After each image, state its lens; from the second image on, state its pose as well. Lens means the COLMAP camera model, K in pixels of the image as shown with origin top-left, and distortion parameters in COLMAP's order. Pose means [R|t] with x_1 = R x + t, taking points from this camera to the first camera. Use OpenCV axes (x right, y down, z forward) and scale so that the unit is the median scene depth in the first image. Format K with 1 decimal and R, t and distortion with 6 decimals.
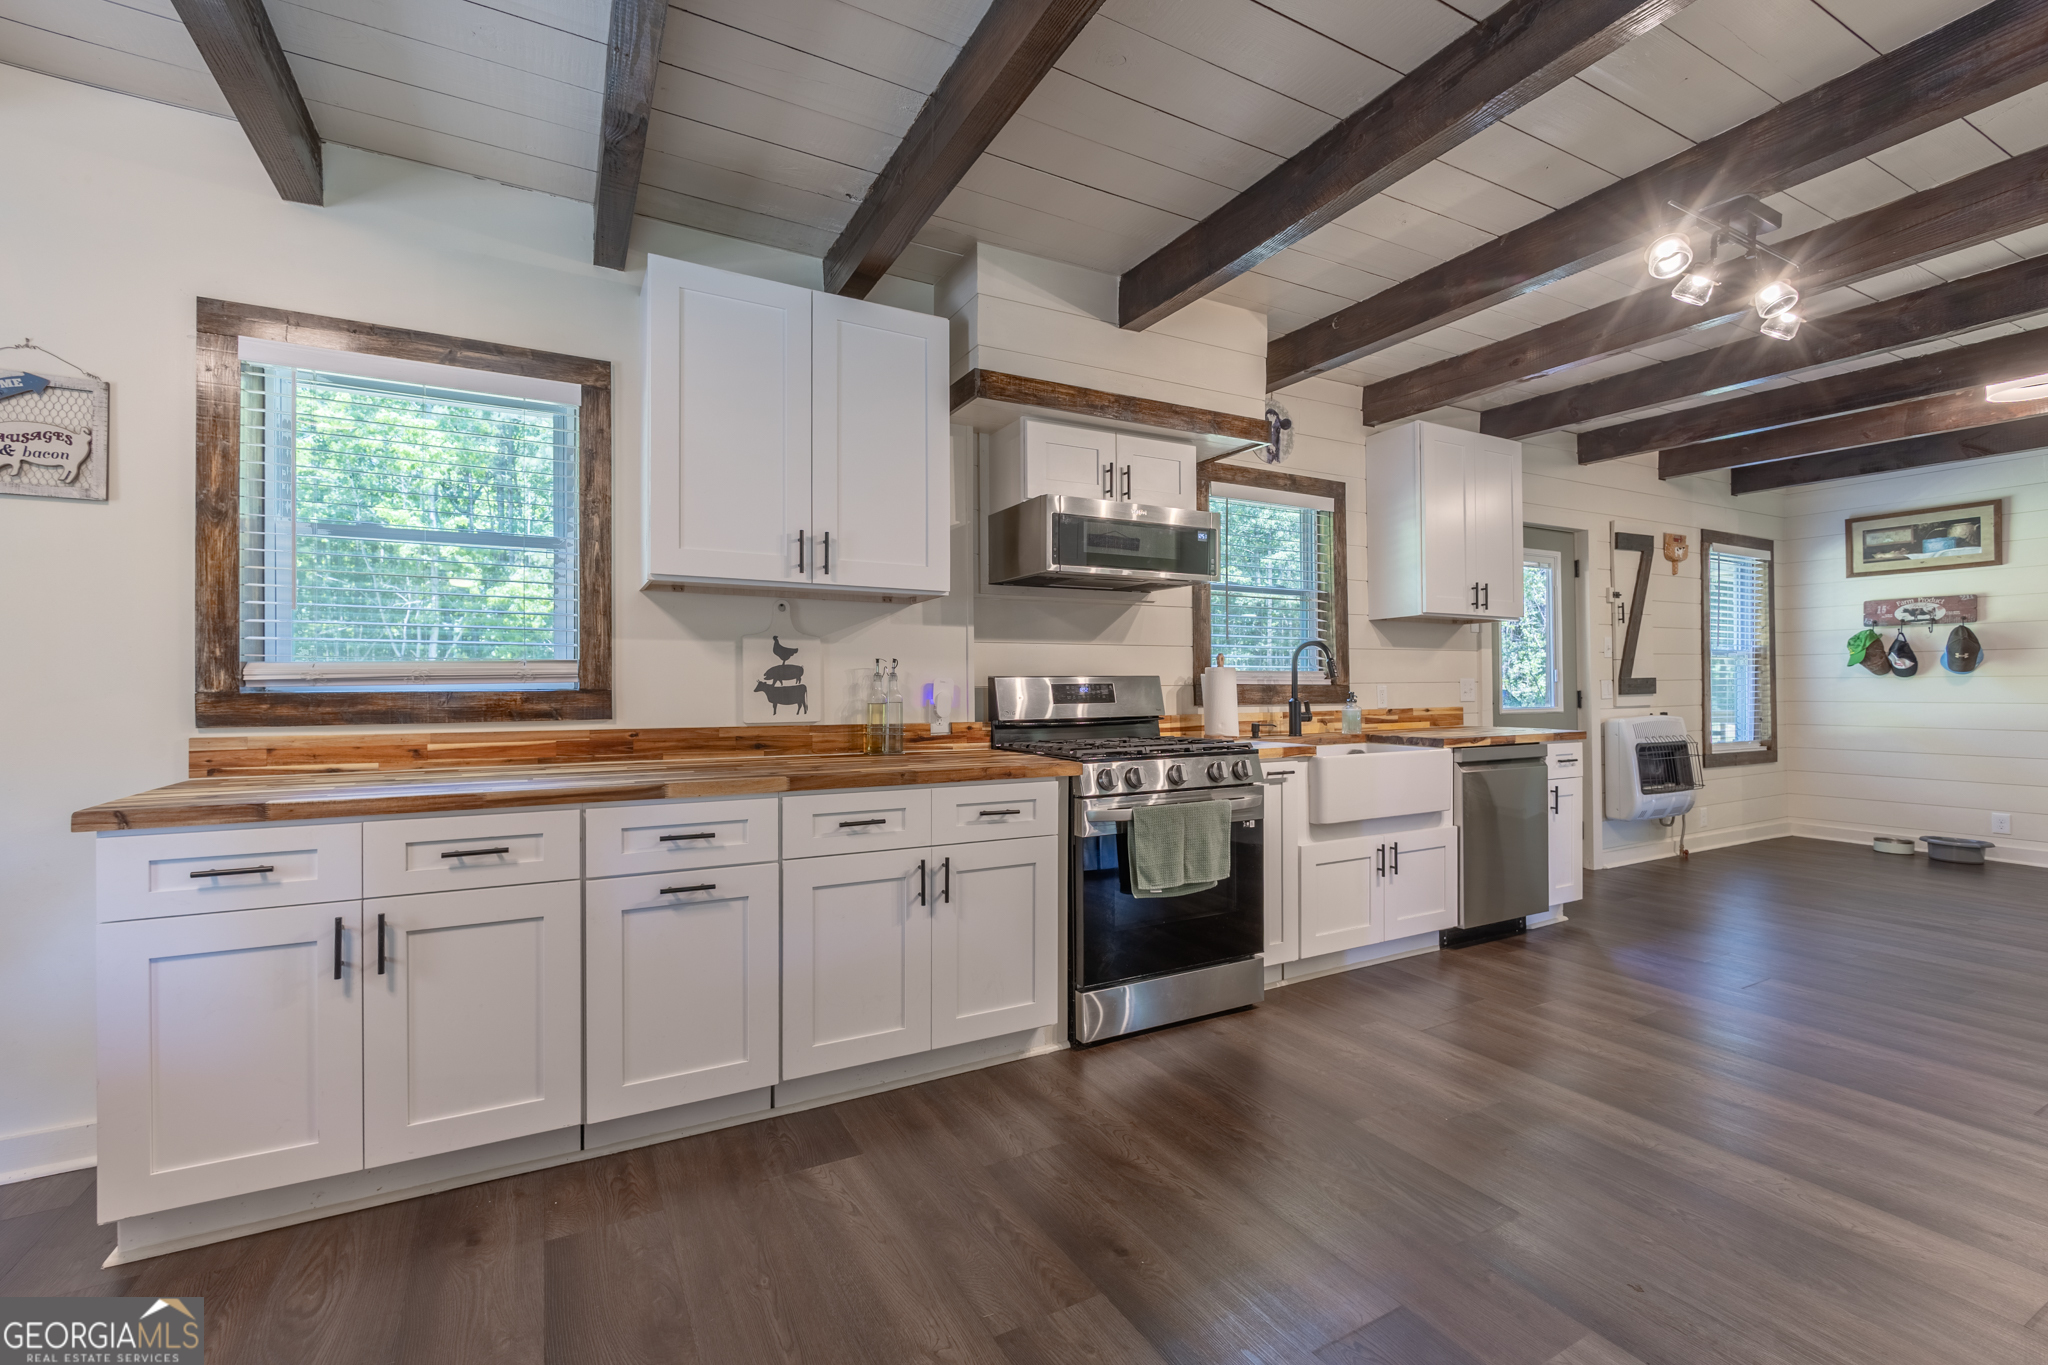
lens RADIAL K [[884.9, 0, 1022.2], [0, 884.9, 684.9], [0, 0, 1]] dist [-0.004355, -0.000226]
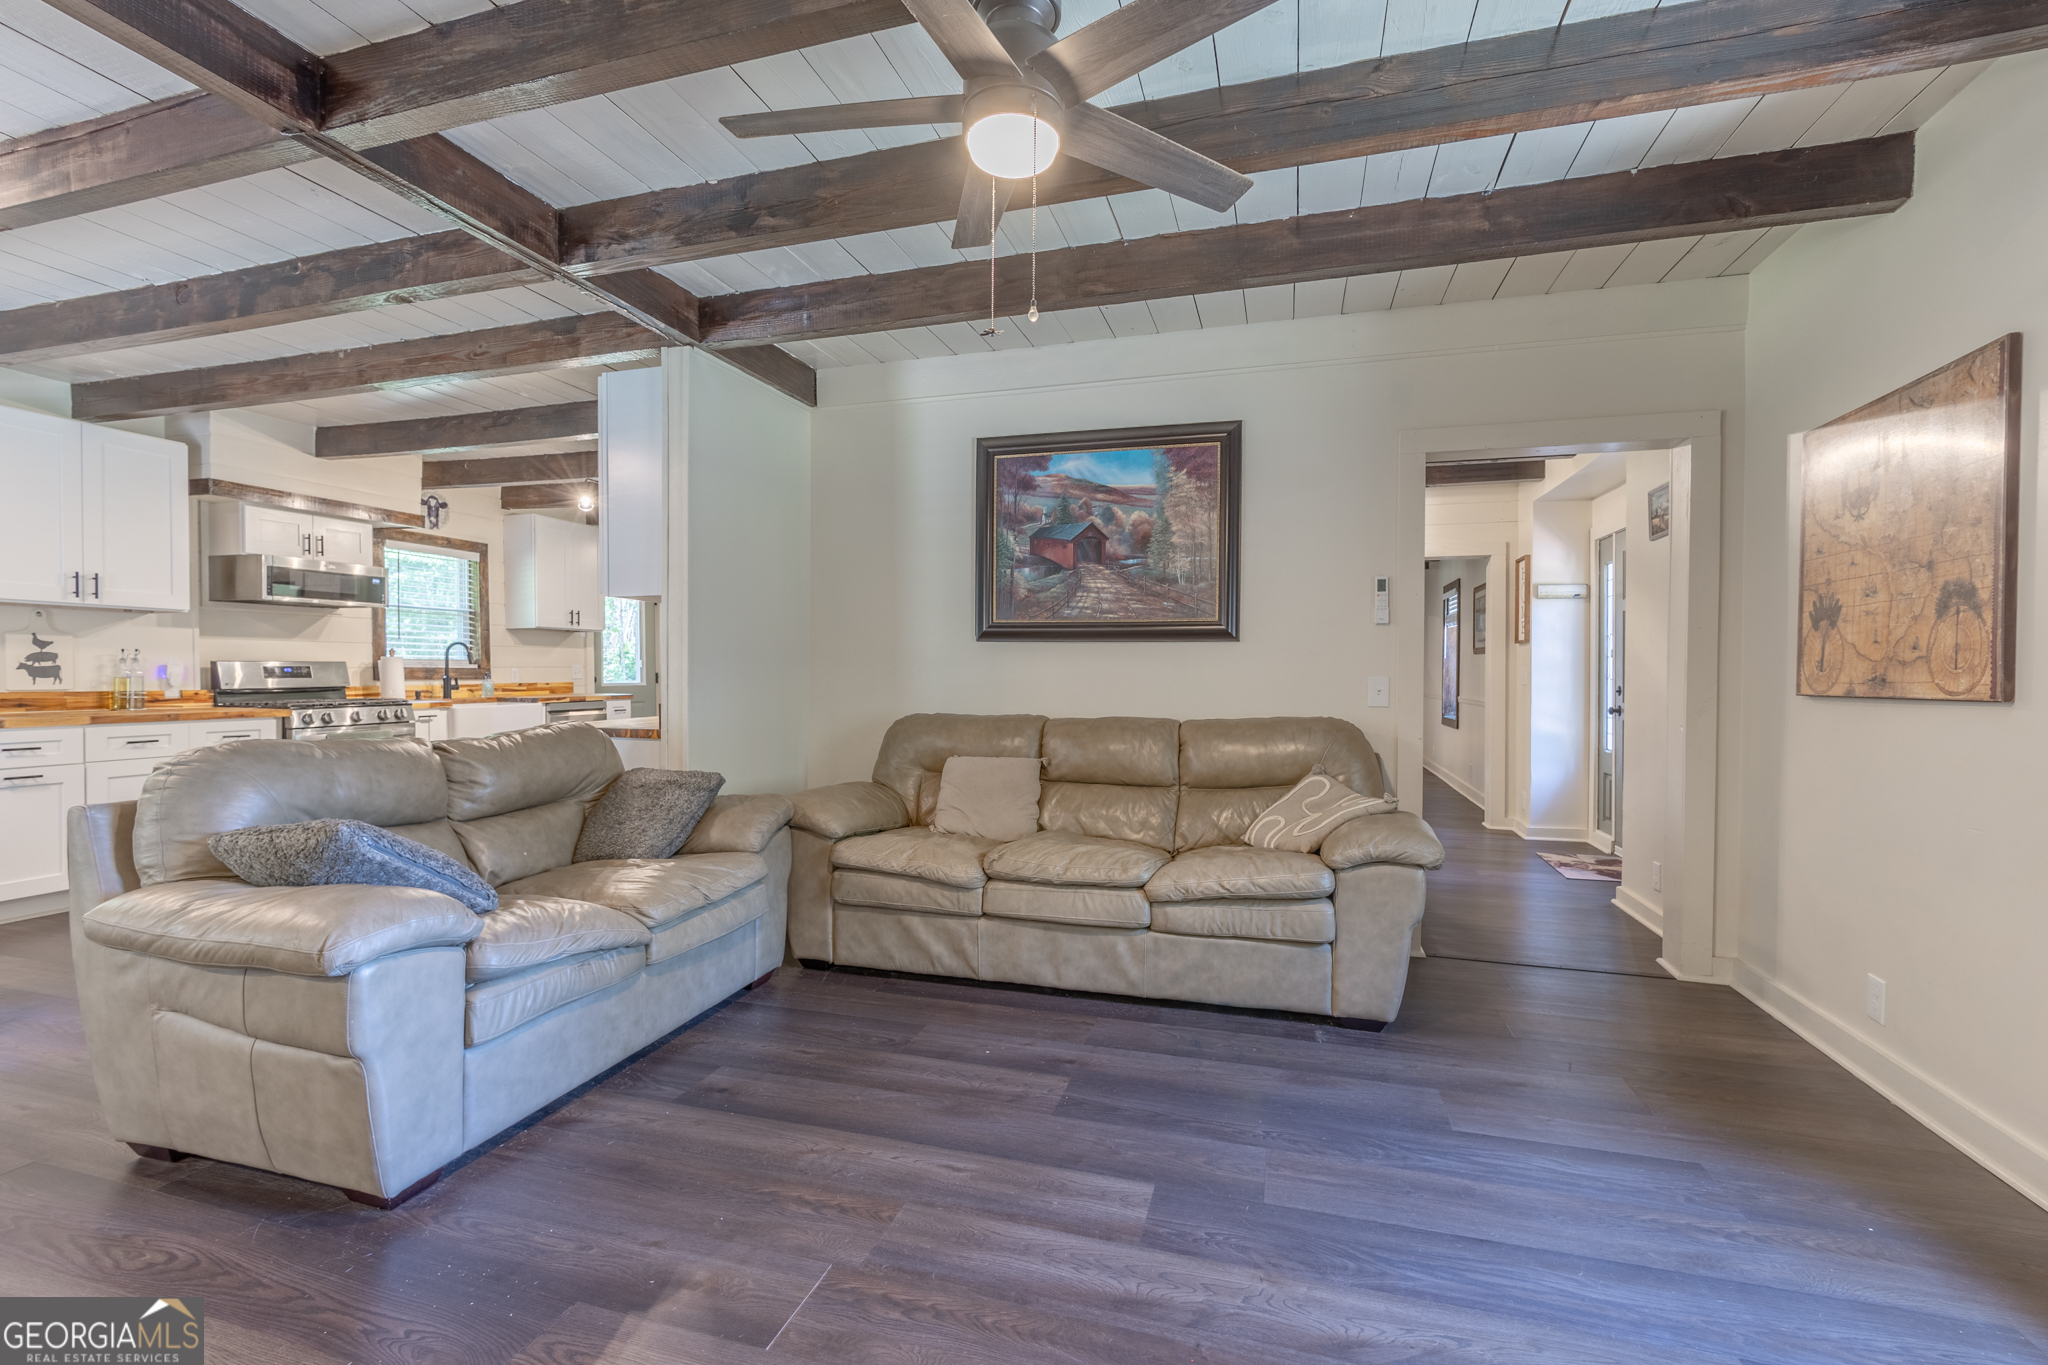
lens RADIAL K [[884.9, 0, 1006.1], [0, 884.9, 683.9], [0, 0, 1]] dist [-0.004355, -0.000226]
pose [[0.707769, -0.004160, 0.706431, -0.162813], [-0.007527, 0.999881, 0.013429, -0.000372], [-0.706403, -0.014822, 0.707654, -1.235737]]
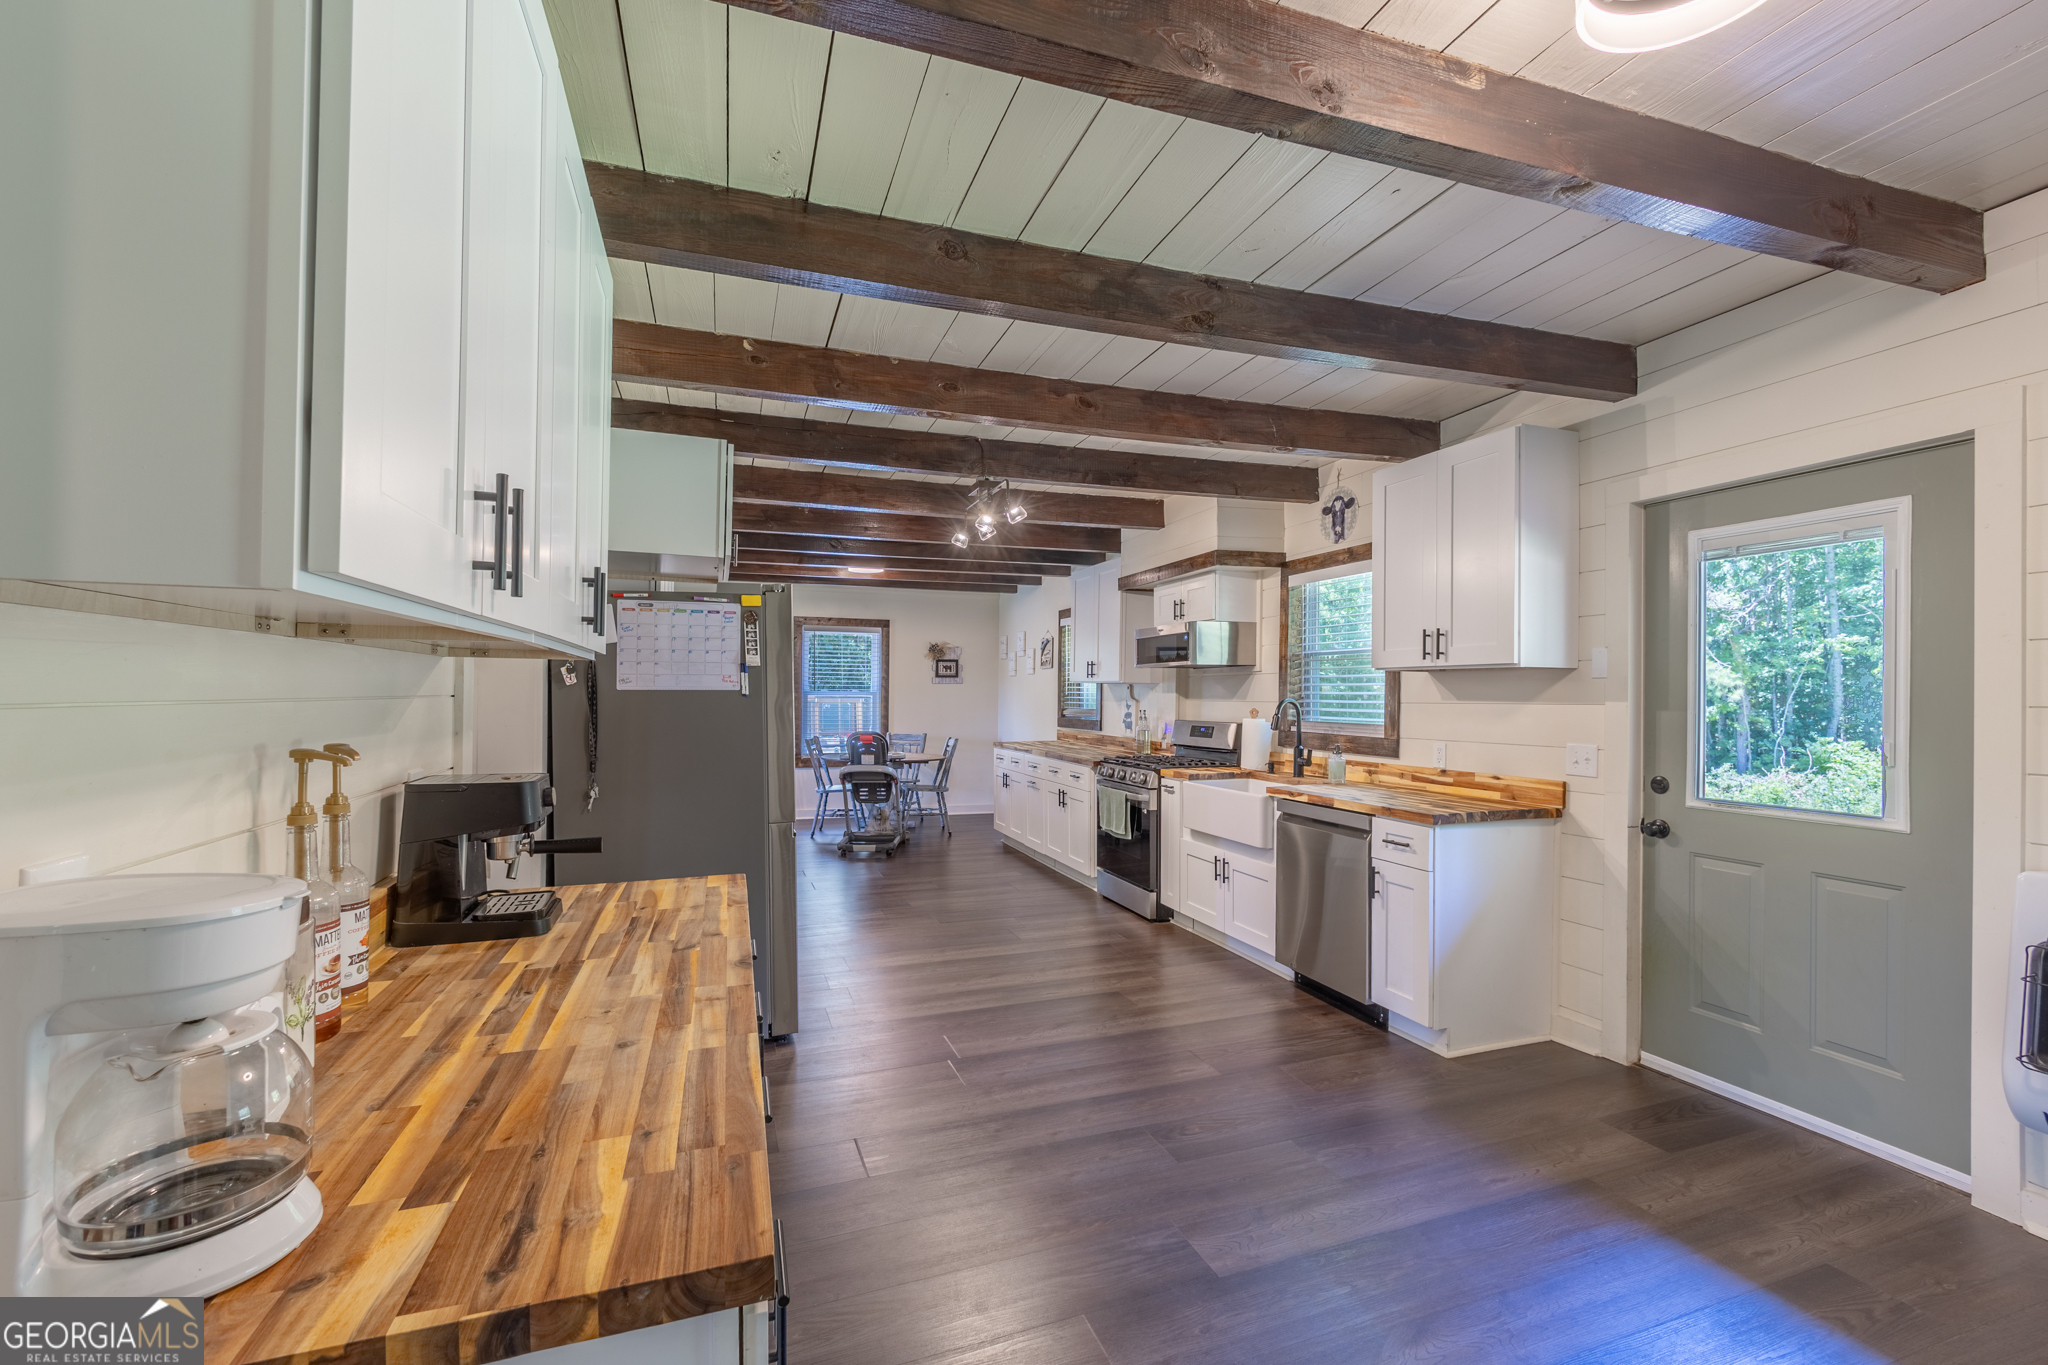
lens RADIAL K [[884.9, 0, 1021.9], [0, 884.9, 683.0], [0, 0, 1]] dist [-0.004355, -0.000226]
pose [[-0.167127, -0.006517, -0.985914, 2.114837], [-0.000266, 0.999978, -0.006565, -0.084844], [0.985935, -0.000835, -0.167125, 1.114343]]
